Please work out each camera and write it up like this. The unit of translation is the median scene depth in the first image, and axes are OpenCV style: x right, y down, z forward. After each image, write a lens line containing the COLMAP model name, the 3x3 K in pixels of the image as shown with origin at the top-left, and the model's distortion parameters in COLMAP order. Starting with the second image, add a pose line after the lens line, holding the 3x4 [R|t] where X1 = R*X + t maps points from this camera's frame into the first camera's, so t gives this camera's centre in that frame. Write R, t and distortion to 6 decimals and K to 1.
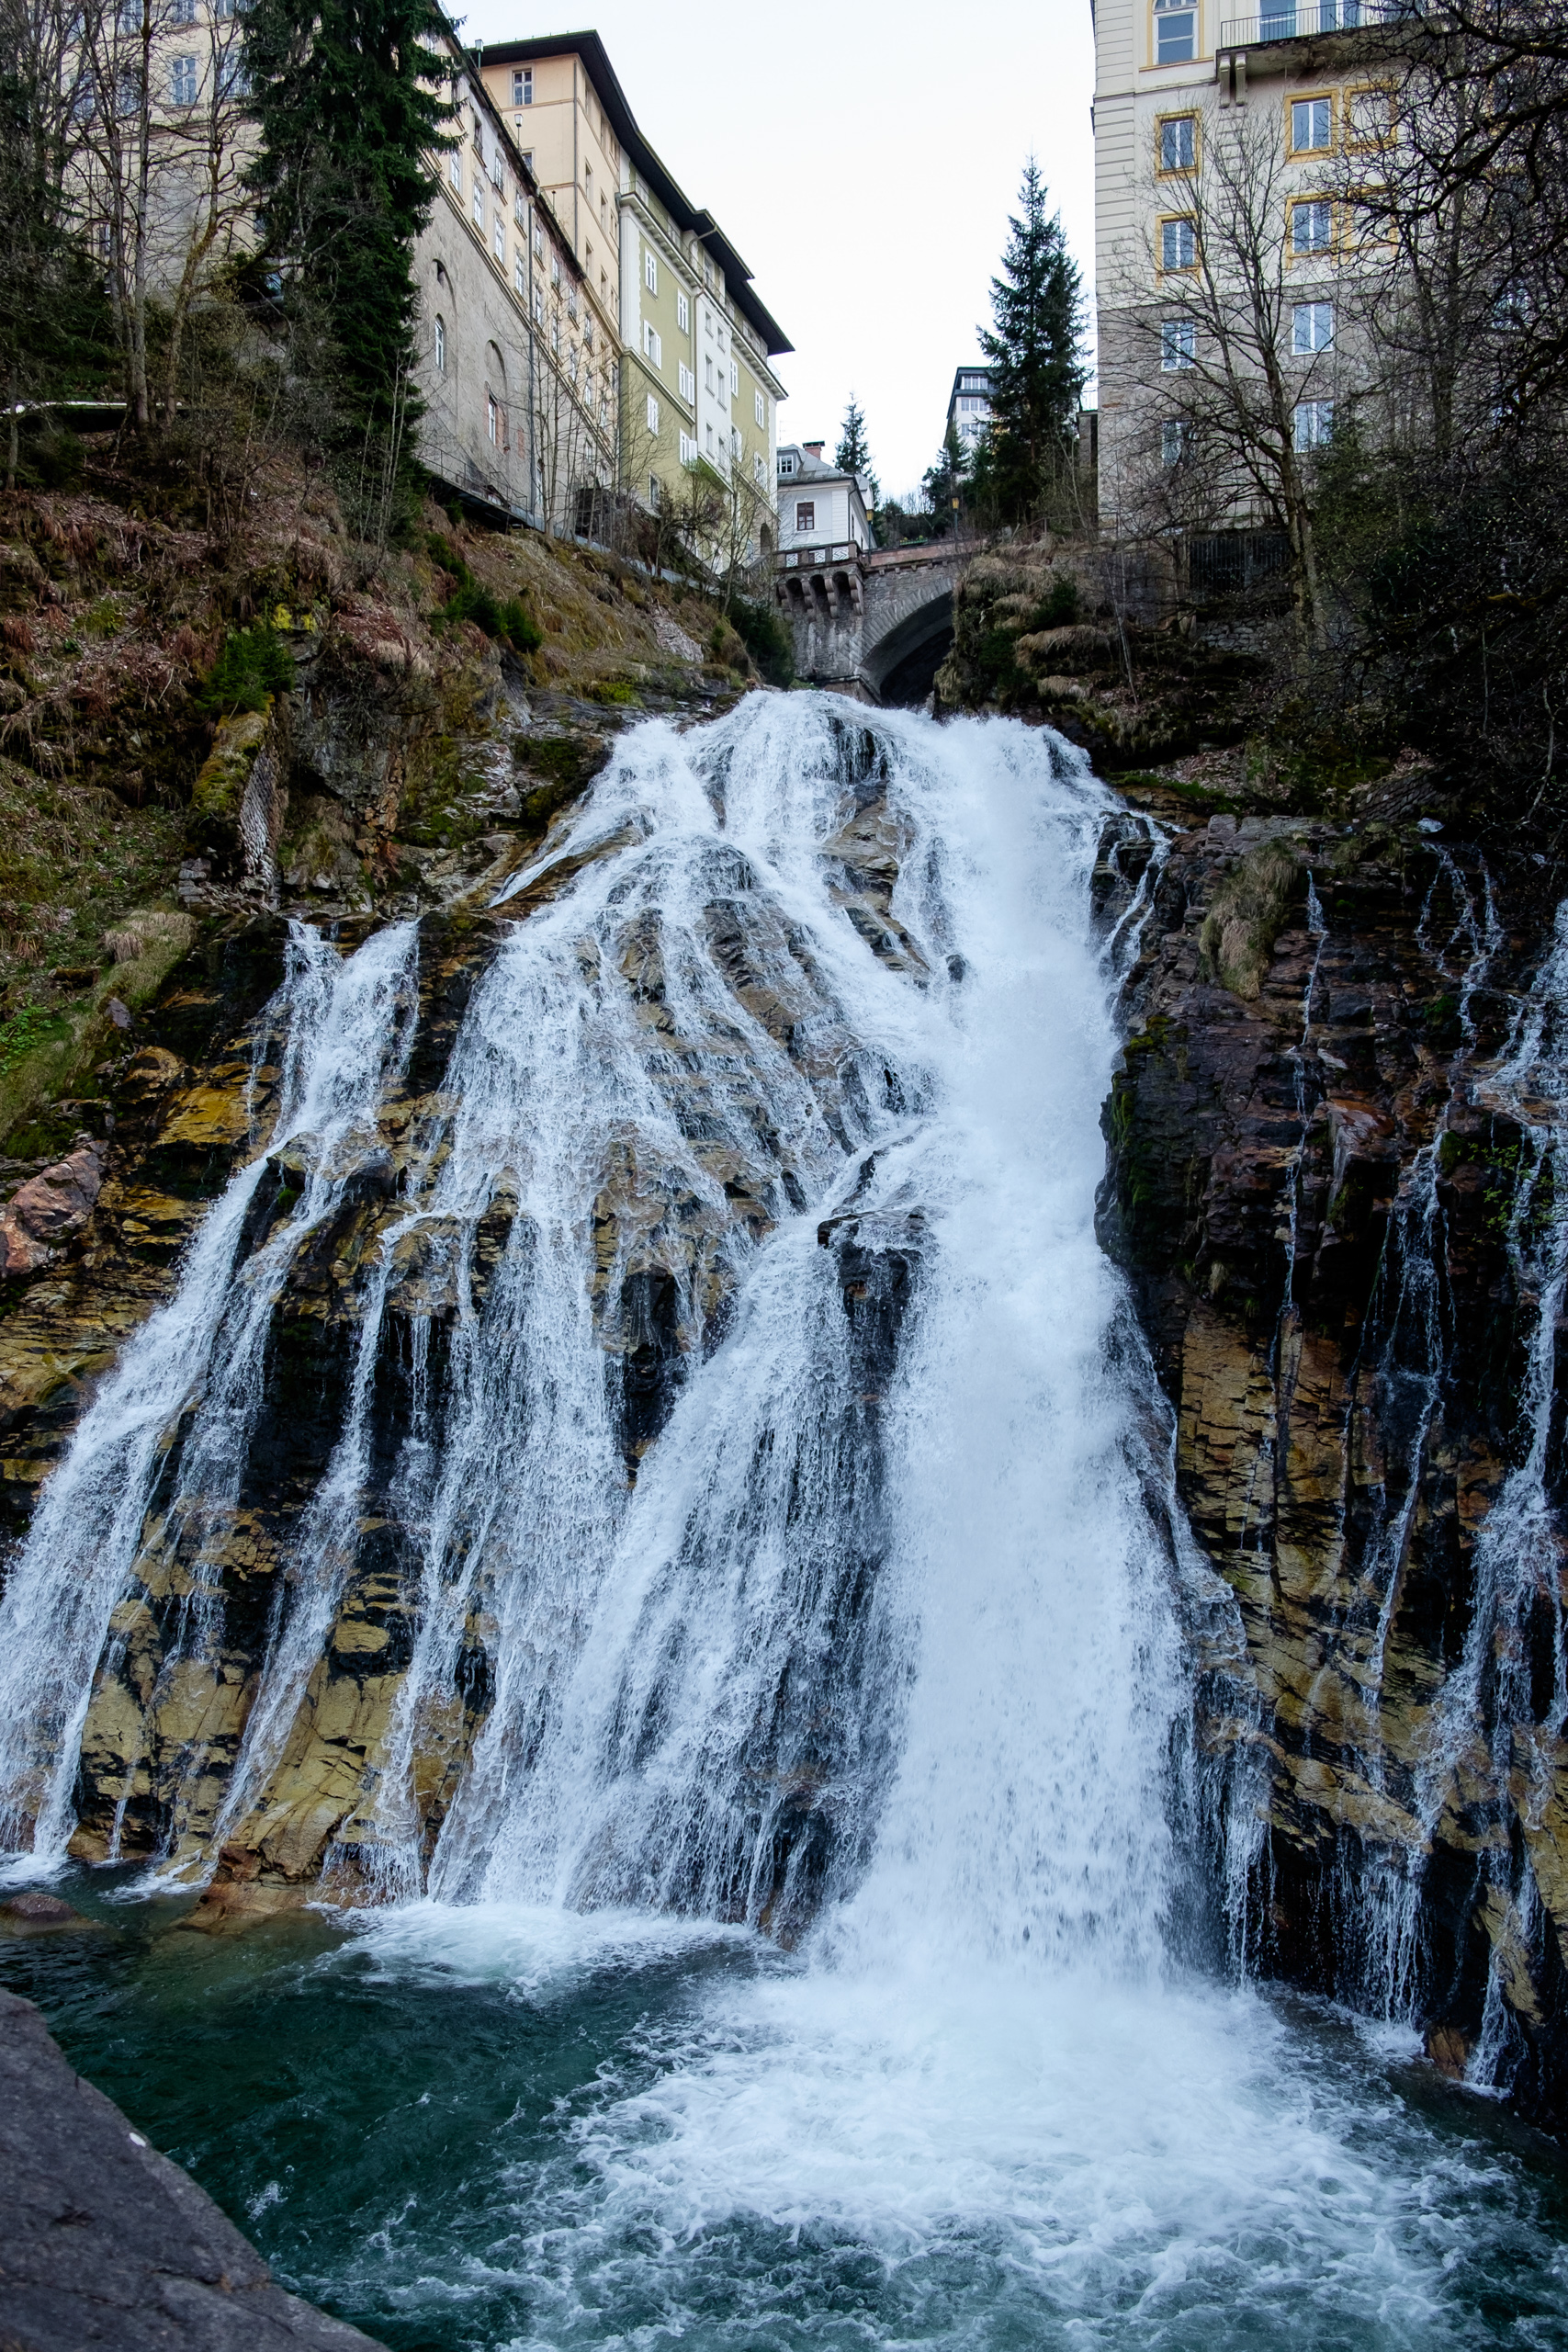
lens RADIAL K [[1830.9, 0, 784.3], [0, 1830.9, 1416.7], [0, 0, 1]] dist [-0.037065, 0.020864]
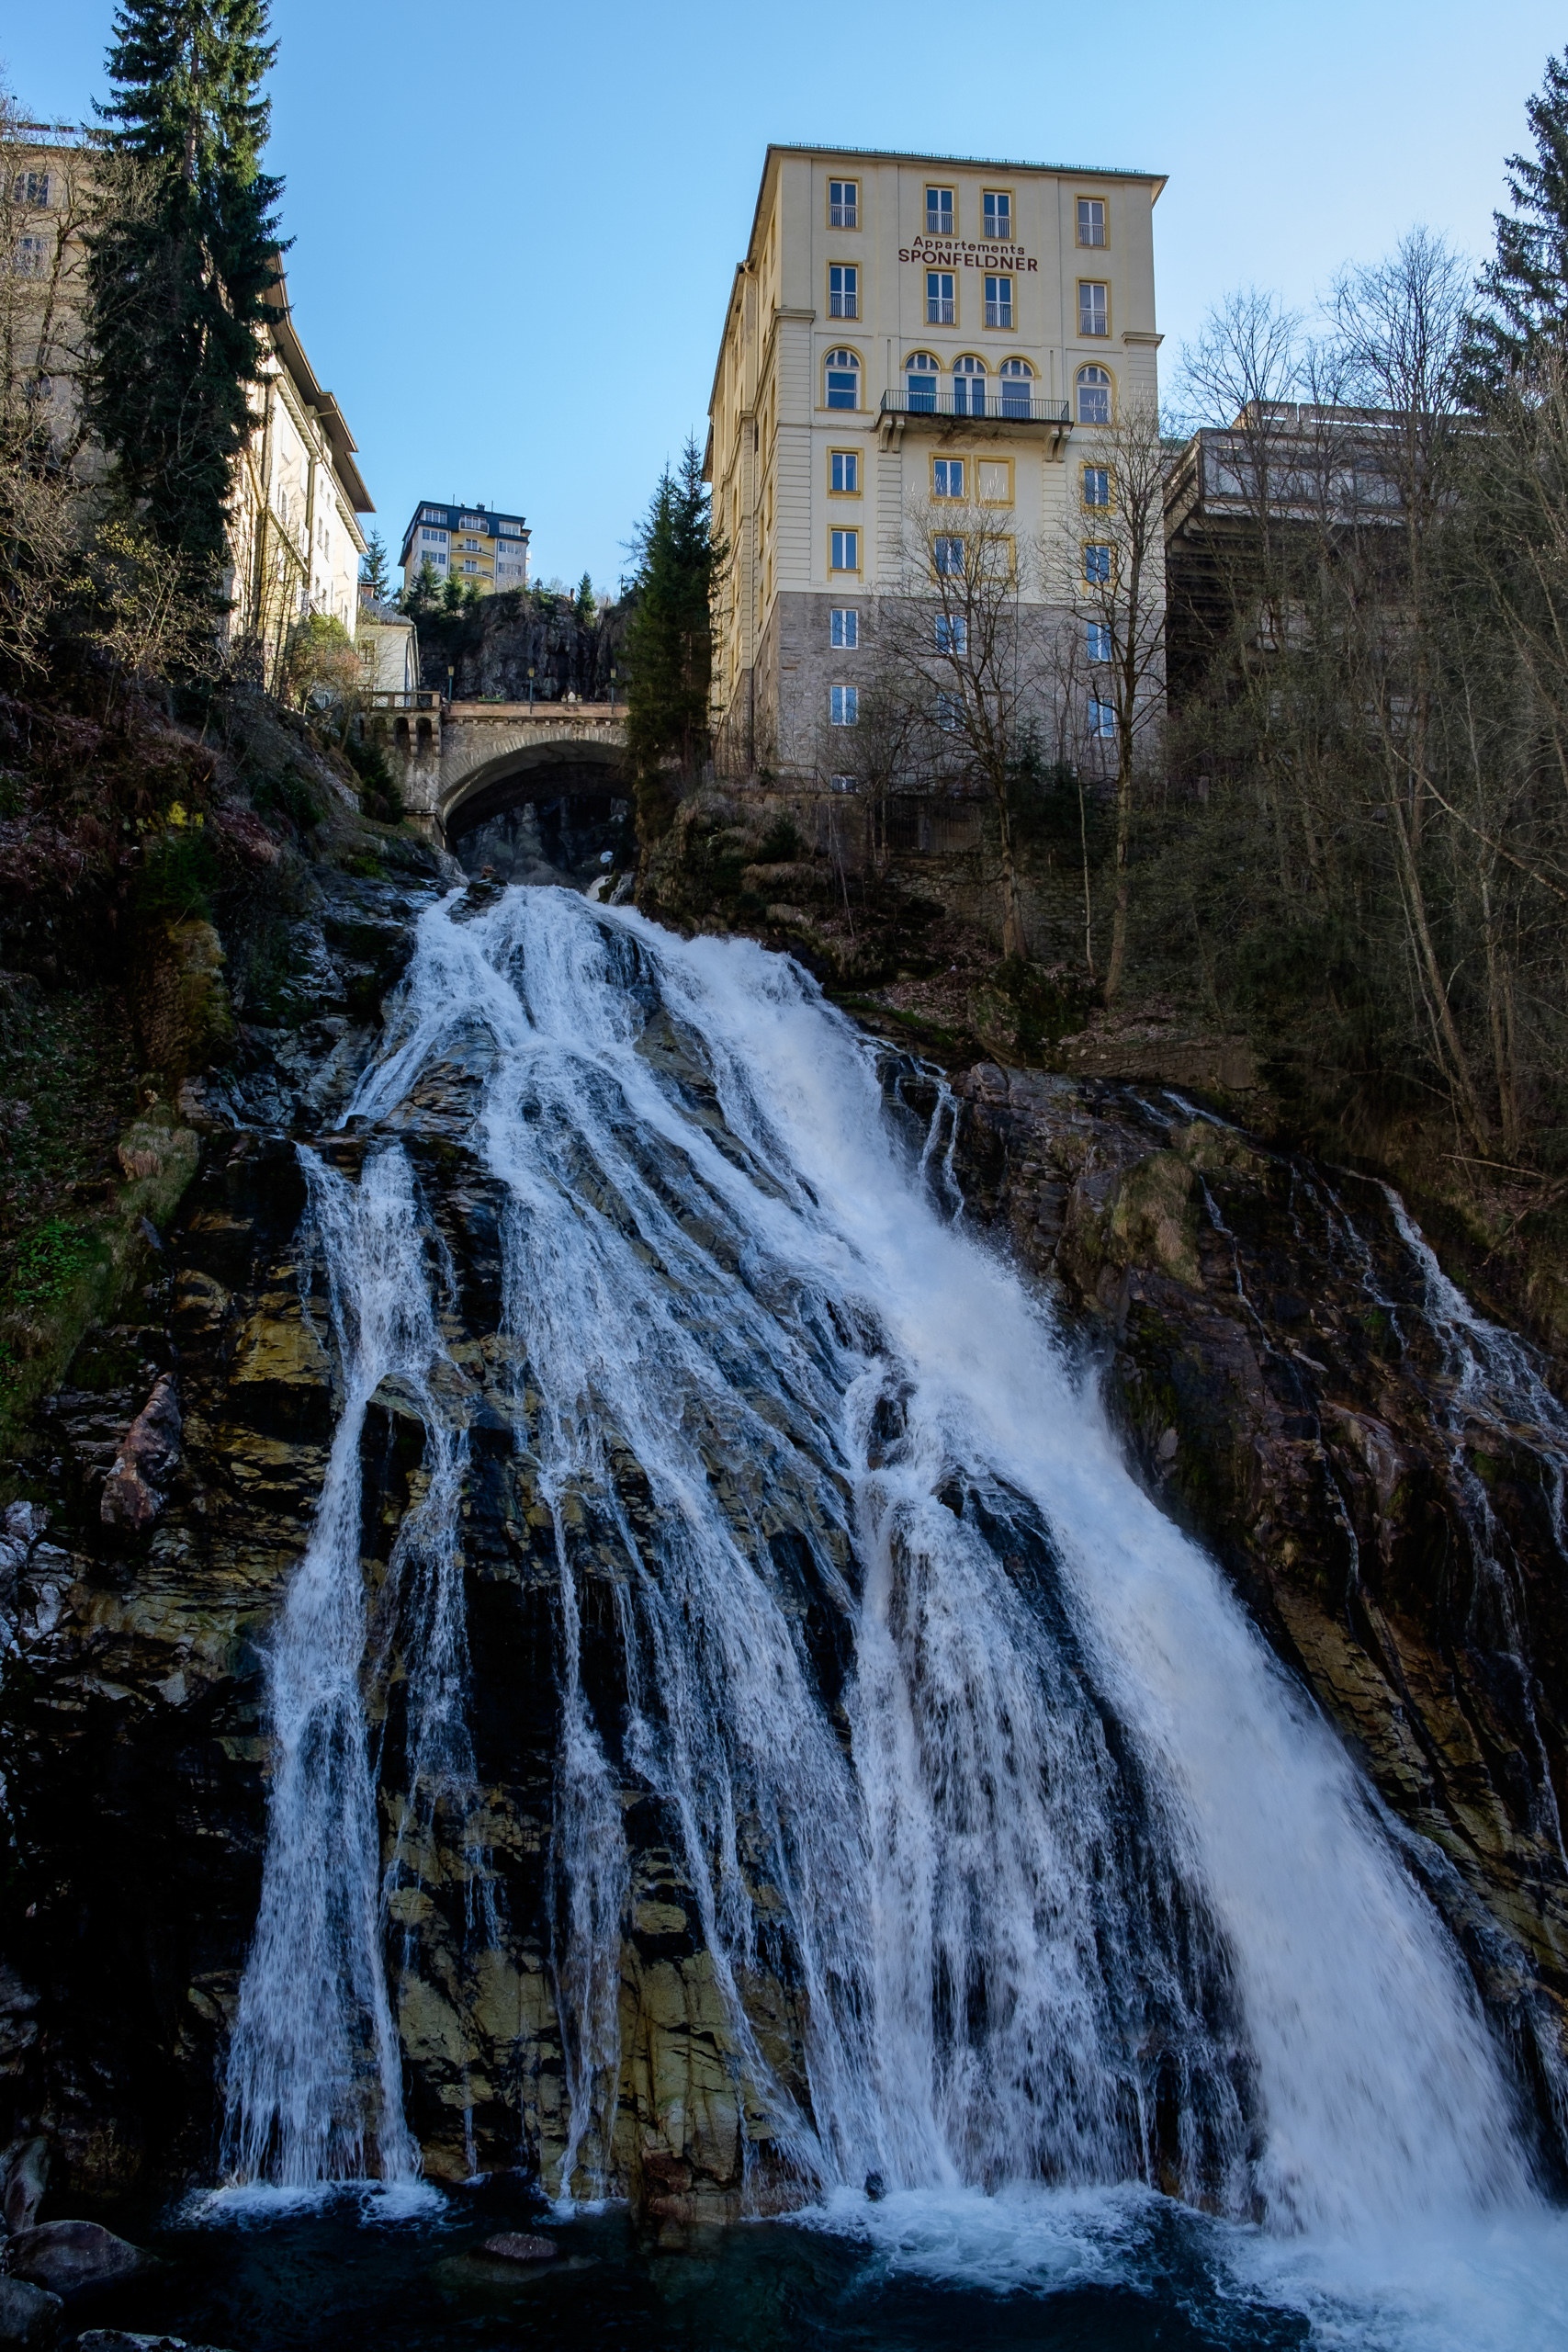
lens RADIAL K [[1779.8, 0, 784.0], [0, 1779.8, 1176.0], [0, 0, 1]] dist [-0.016340, 0.008251]
pose [[0.948808, 0.057874, 0.310506, -0.366299], [-0.005063, 0.985731, -0.168253, -0.095234], [-0.315813, 0.158068, 0.935562, -0.047312]]
